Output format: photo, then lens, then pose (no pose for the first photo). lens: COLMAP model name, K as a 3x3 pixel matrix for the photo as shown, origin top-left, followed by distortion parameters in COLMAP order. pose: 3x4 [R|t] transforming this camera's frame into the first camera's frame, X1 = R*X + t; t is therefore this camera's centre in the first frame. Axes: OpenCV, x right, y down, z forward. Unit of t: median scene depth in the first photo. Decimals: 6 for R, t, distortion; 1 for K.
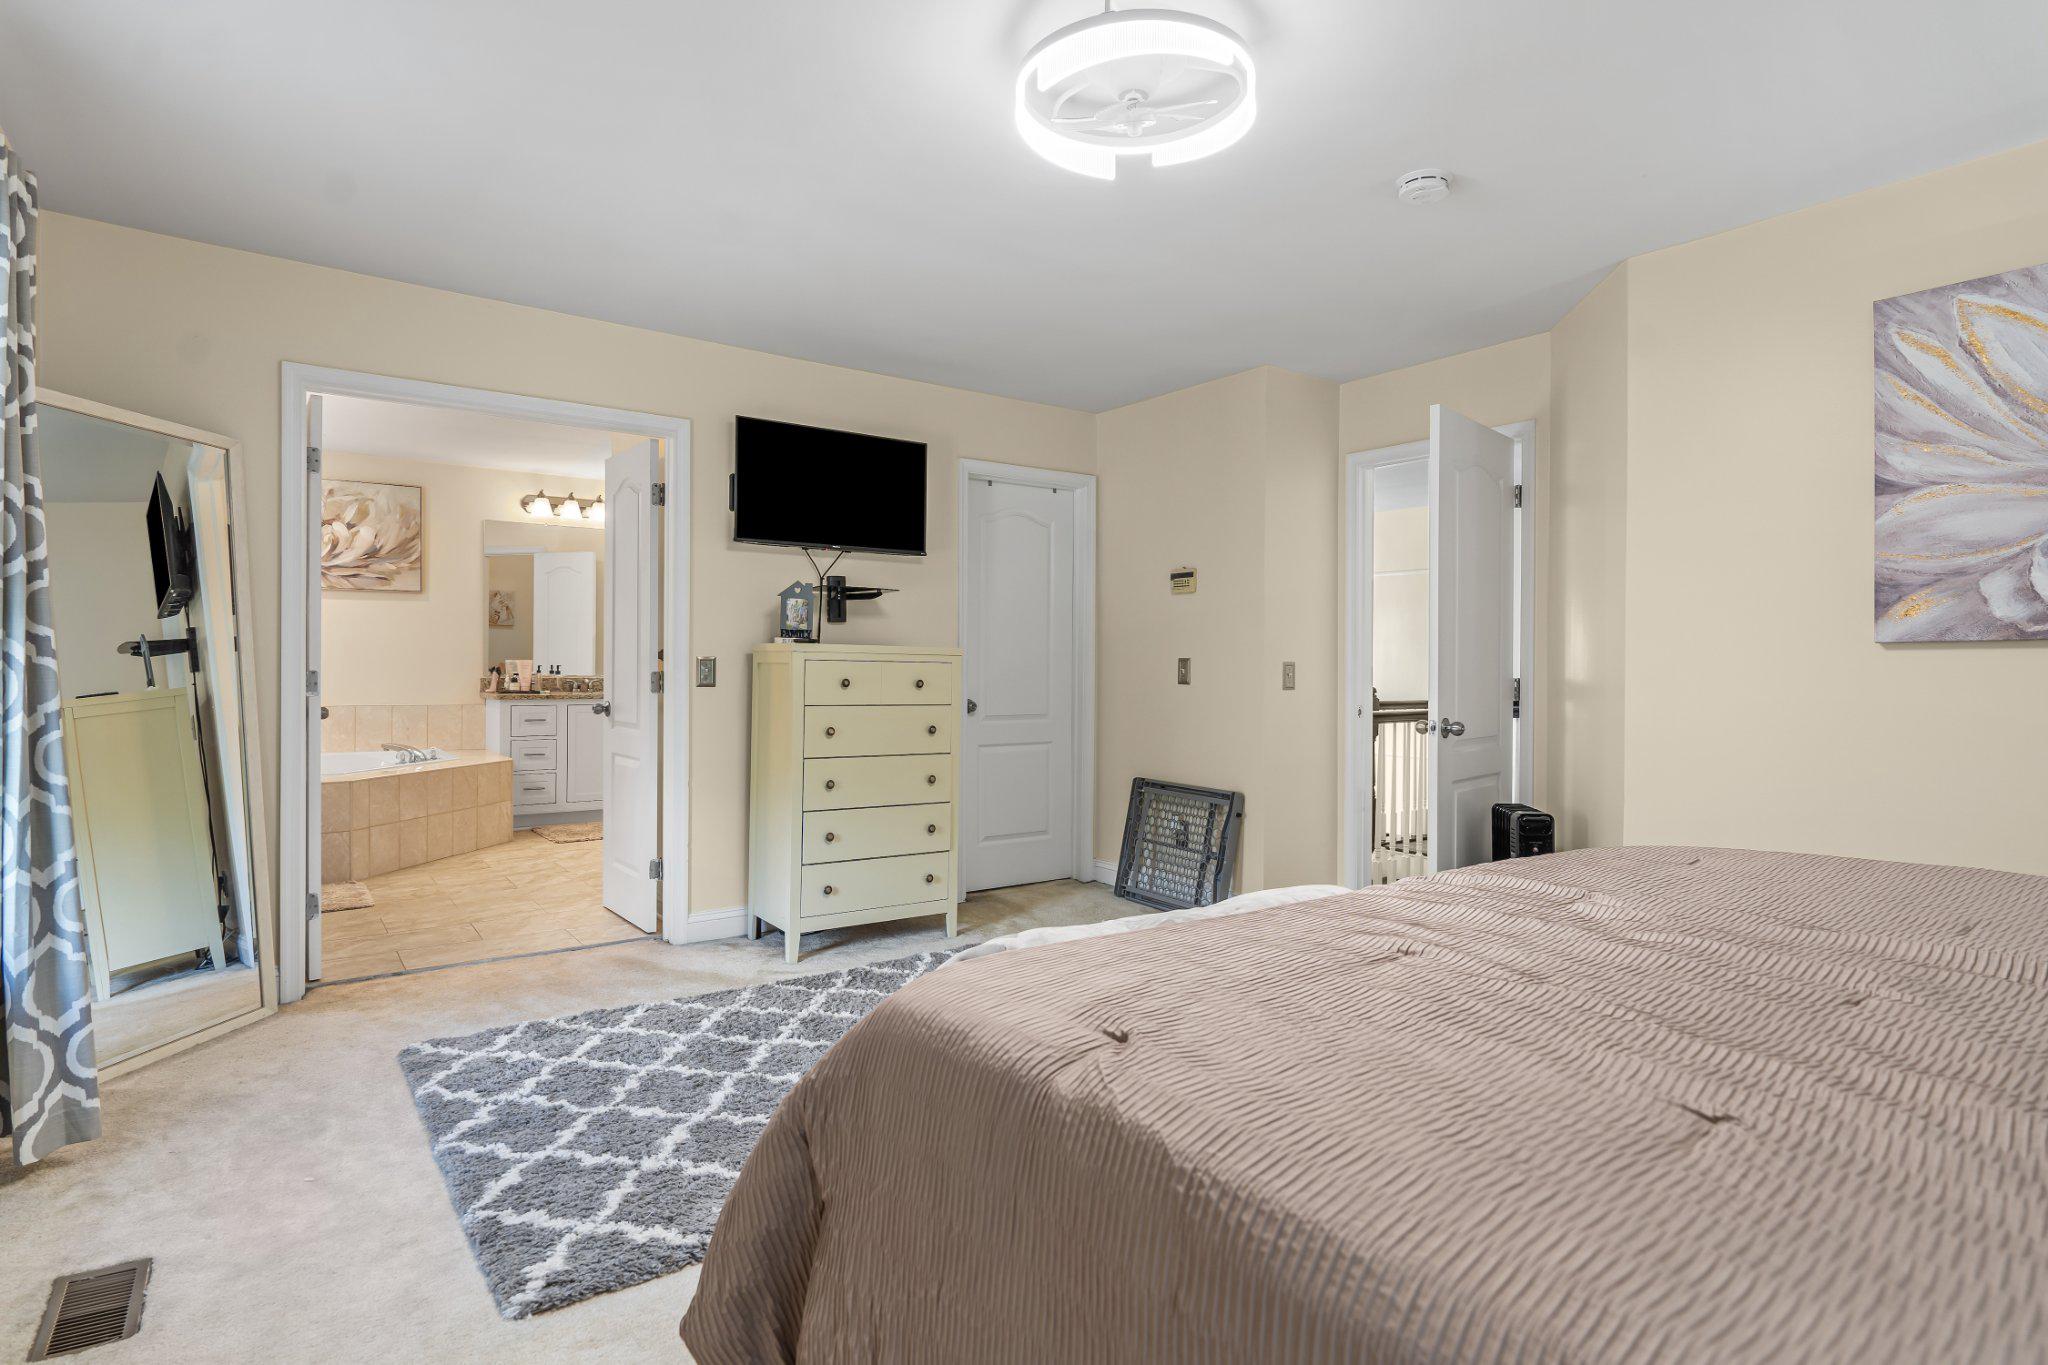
lens RADIAL K [[1057.1, 0, 1022.4], [0, 1057.1, 674.0], [0, 0, 1]] dist [0.001257, 0.000458]
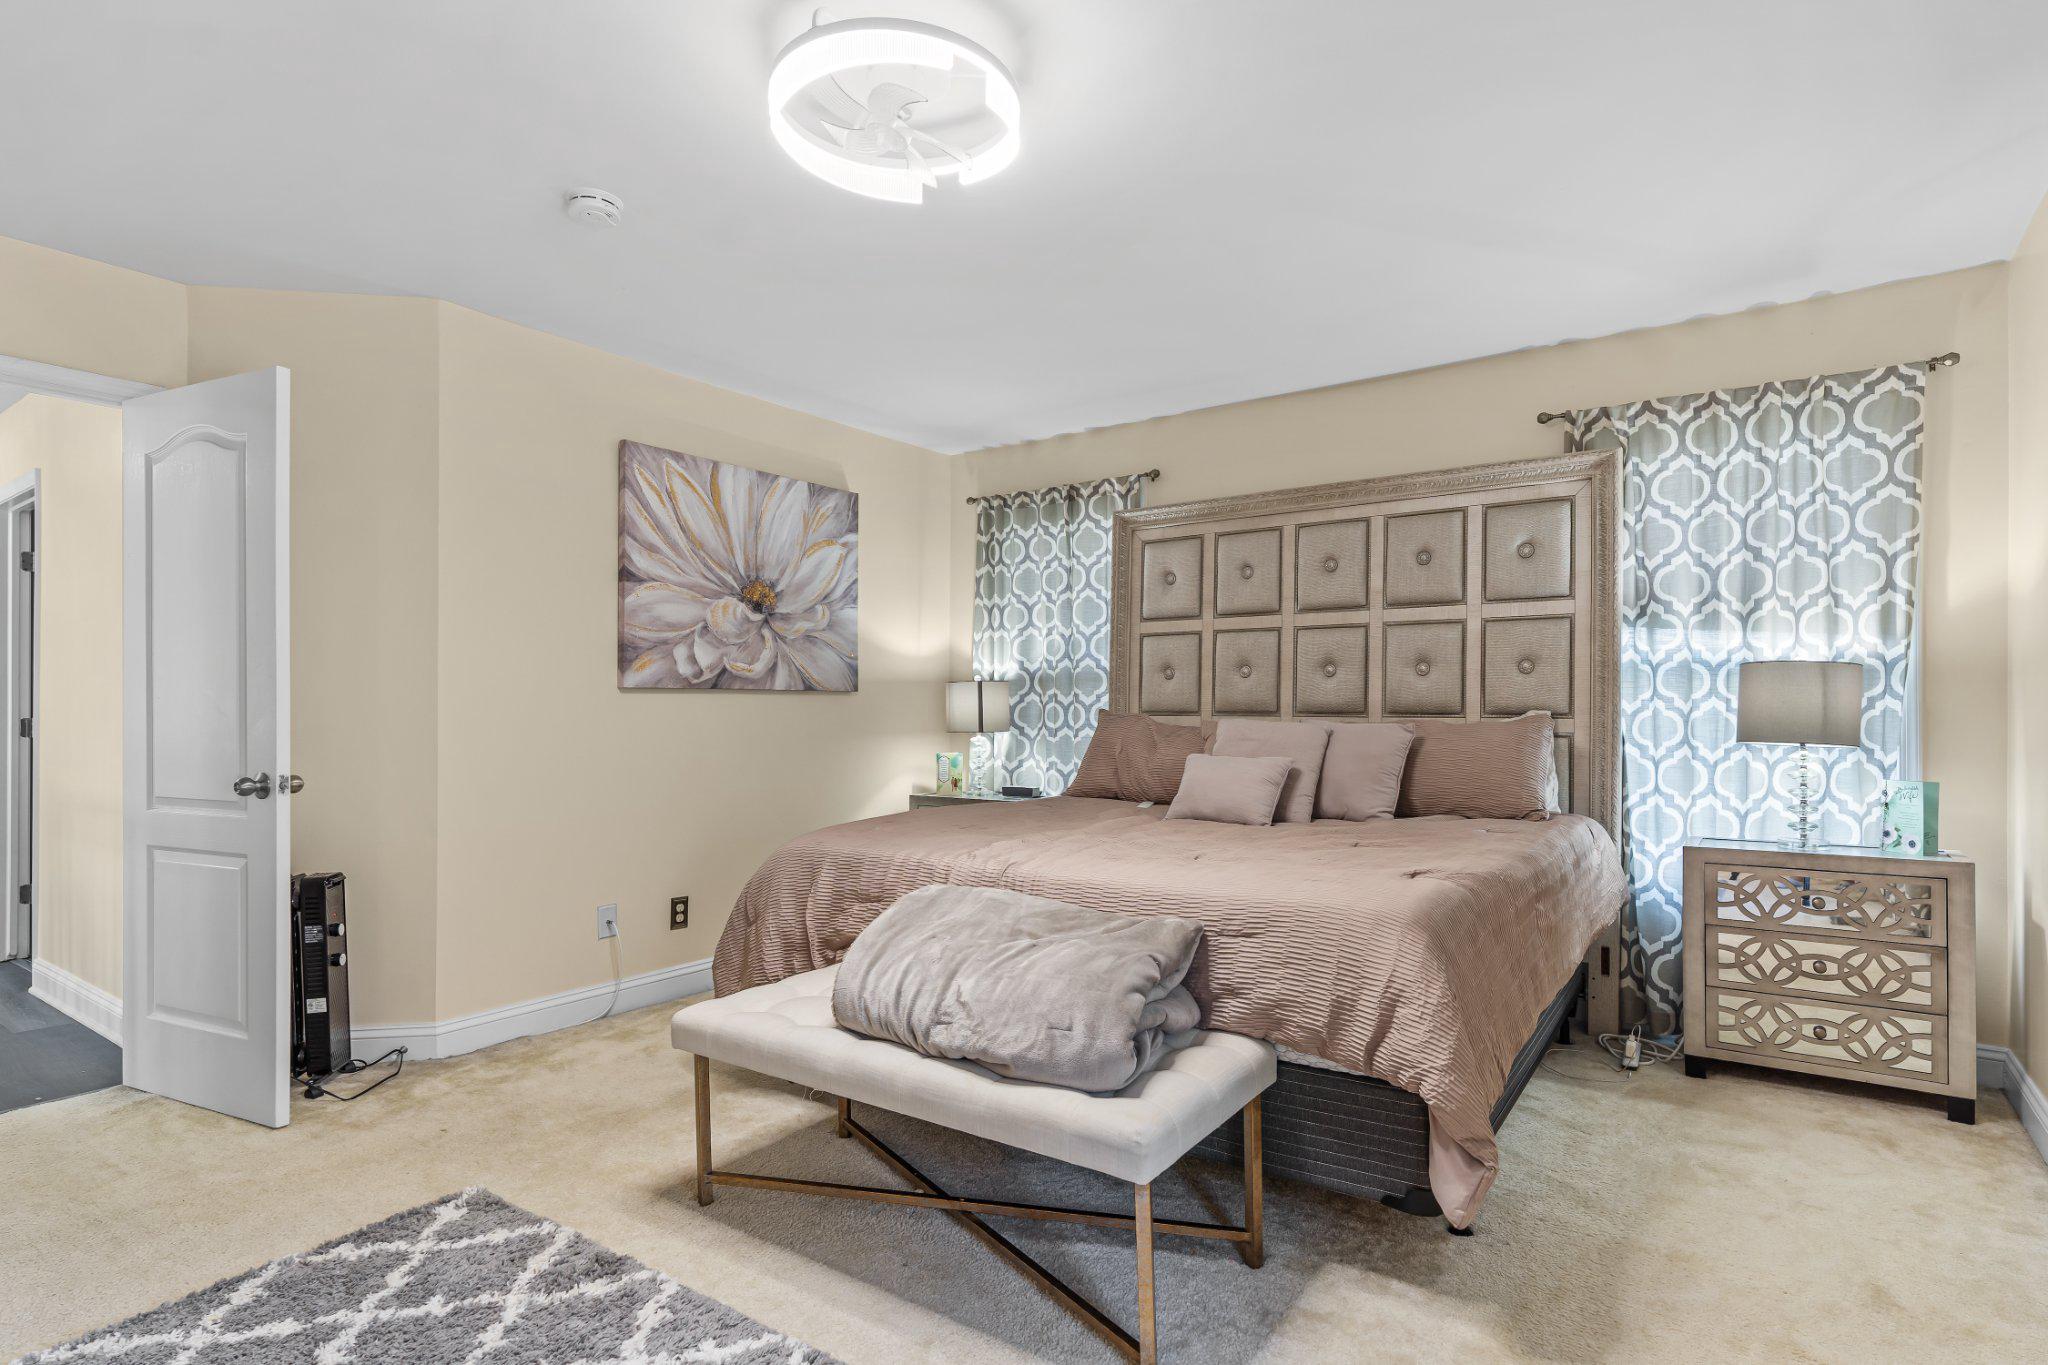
lens RADIAL K [[1057.1, 0, 1014.9], [0, 1057.1, 702.9], [0, 0, 1]] dist [0.001257, 0.000458]
pose [[-0.334000, -0.001266, 0.942572, -0.676586], [0.012957, 0.999898, 0.005934, -0.012869], [-0.942484, 0.014195, -0.333950, 1.017930]]
